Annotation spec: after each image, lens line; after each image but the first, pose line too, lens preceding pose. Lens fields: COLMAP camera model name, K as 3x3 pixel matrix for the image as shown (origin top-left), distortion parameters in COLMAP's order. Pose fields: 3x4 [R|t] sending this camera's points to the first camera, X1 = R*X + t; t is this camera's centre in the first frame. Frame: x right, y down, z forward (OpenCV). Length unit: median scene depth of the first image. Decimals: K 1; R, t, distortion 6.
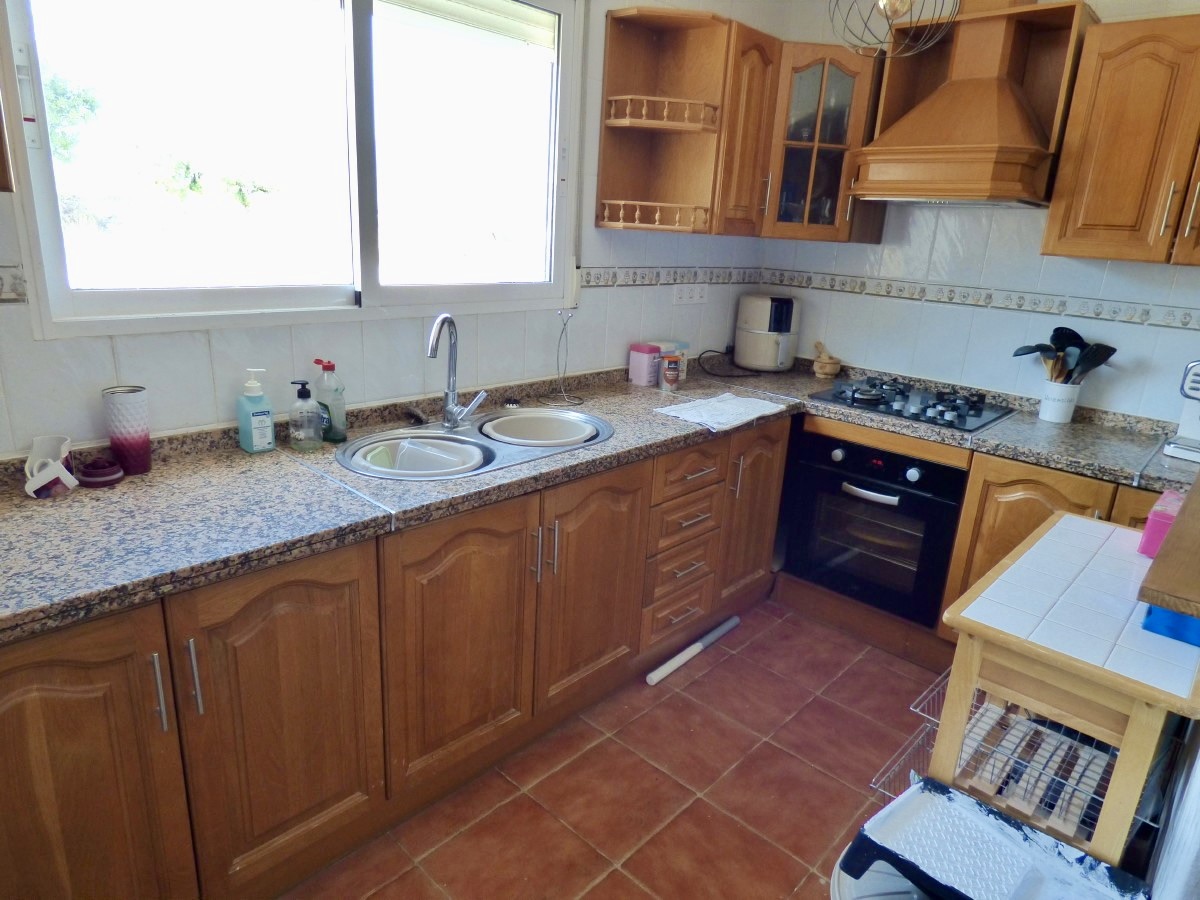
lens RADIAL K [[724.7, 0, 600.0], [0, 724.7, 450.0], [0, 0, 1]] dist [-0.031982, -0.001691]
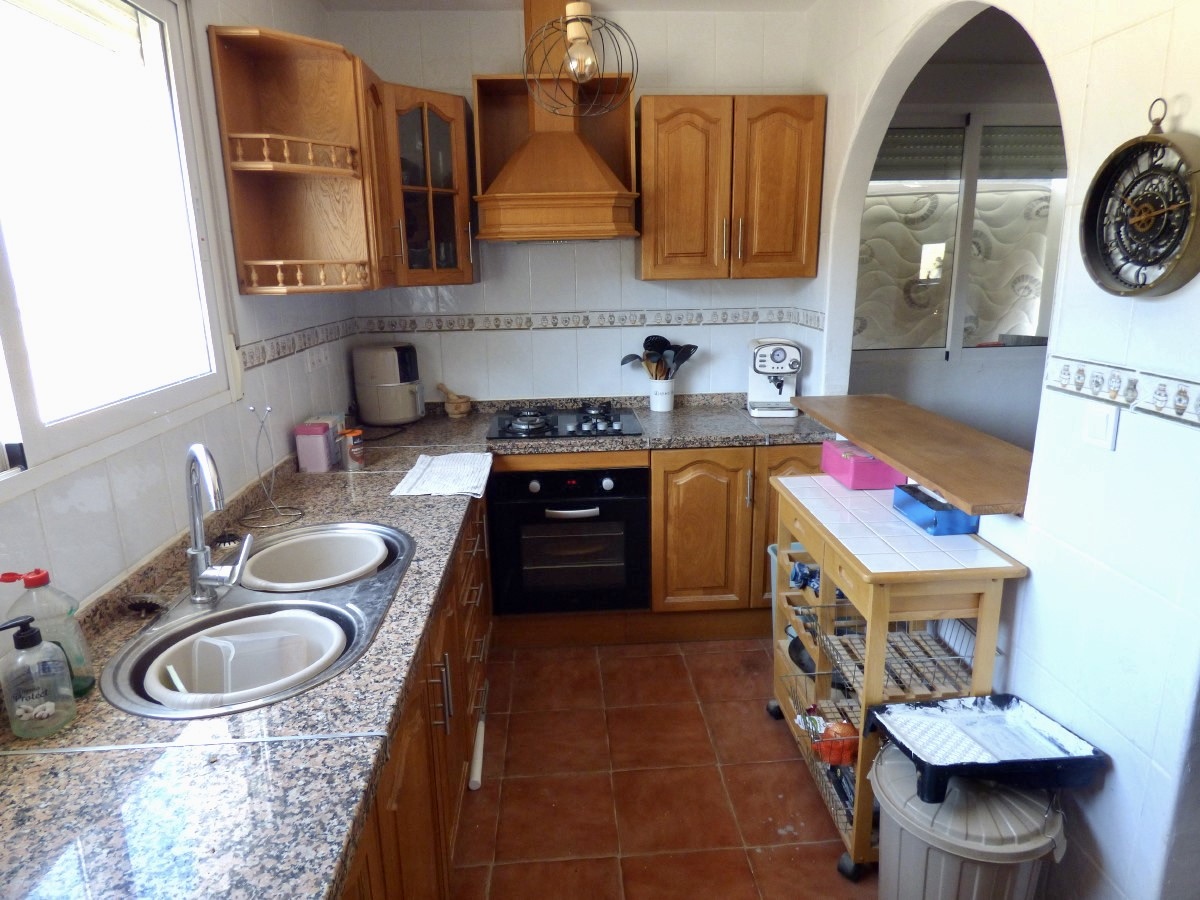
lens RADIAL K [[724.7, 0, 600.0], [0, 724.7, 450.0], [0, 0, 1]] dist [-0.031982, -0.001691]
pose [[0.676318, -0.243642, 0.695149, -0.344106], [0.264668, 0.961070, 0.079345, -0.109450], [-0.687418, 0.130322, 0.714473, 0.201829]]
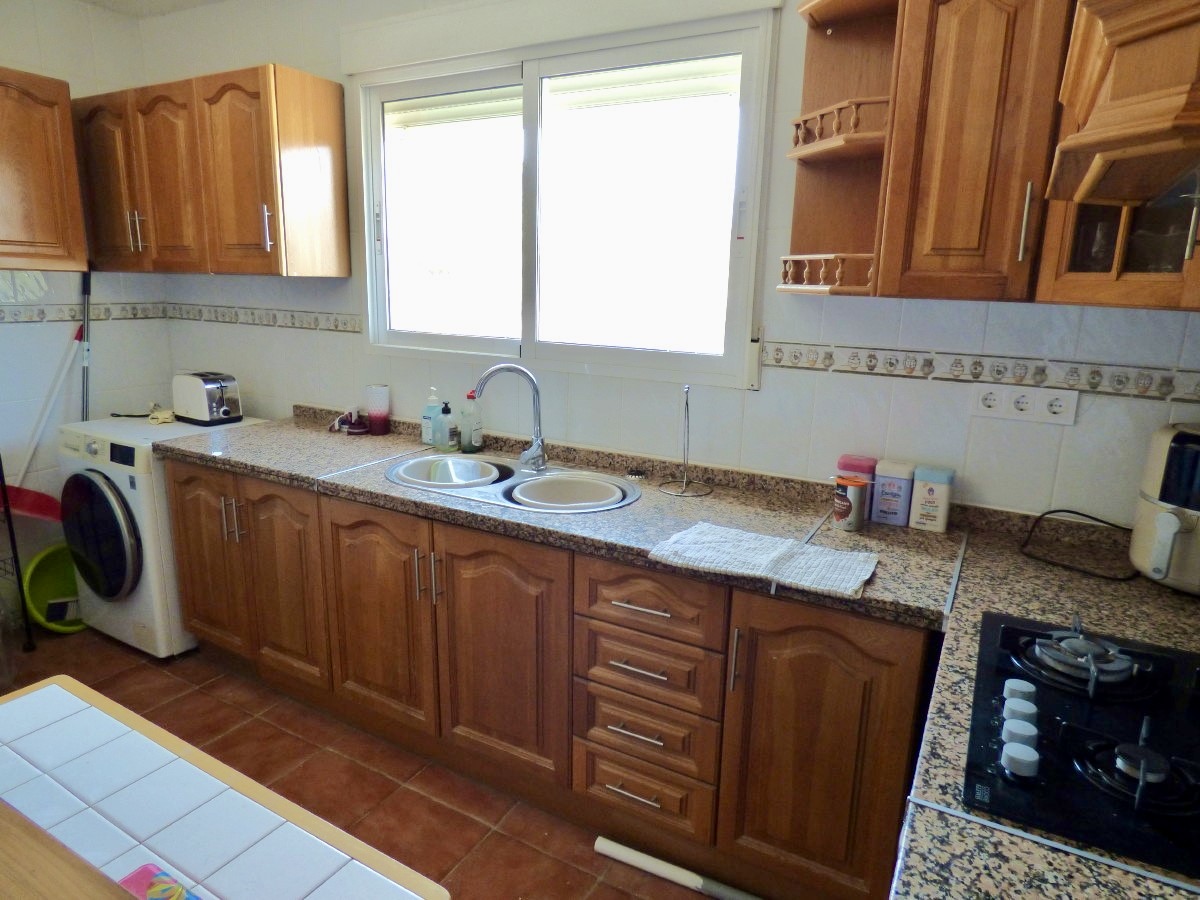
lens RADIAL K [[747.4, 0, 600.0], [0, 747.4, 450.0], [0, 0, 1]] dist [-0.032795, -0.001087]
pose [[0.245794, 0.167944, -0.954662, 0.777017], [-0.297279, 0.950476, 0.090668, -0.166843], [0.922610, 0.261516, 0.283548, 0.661582]]
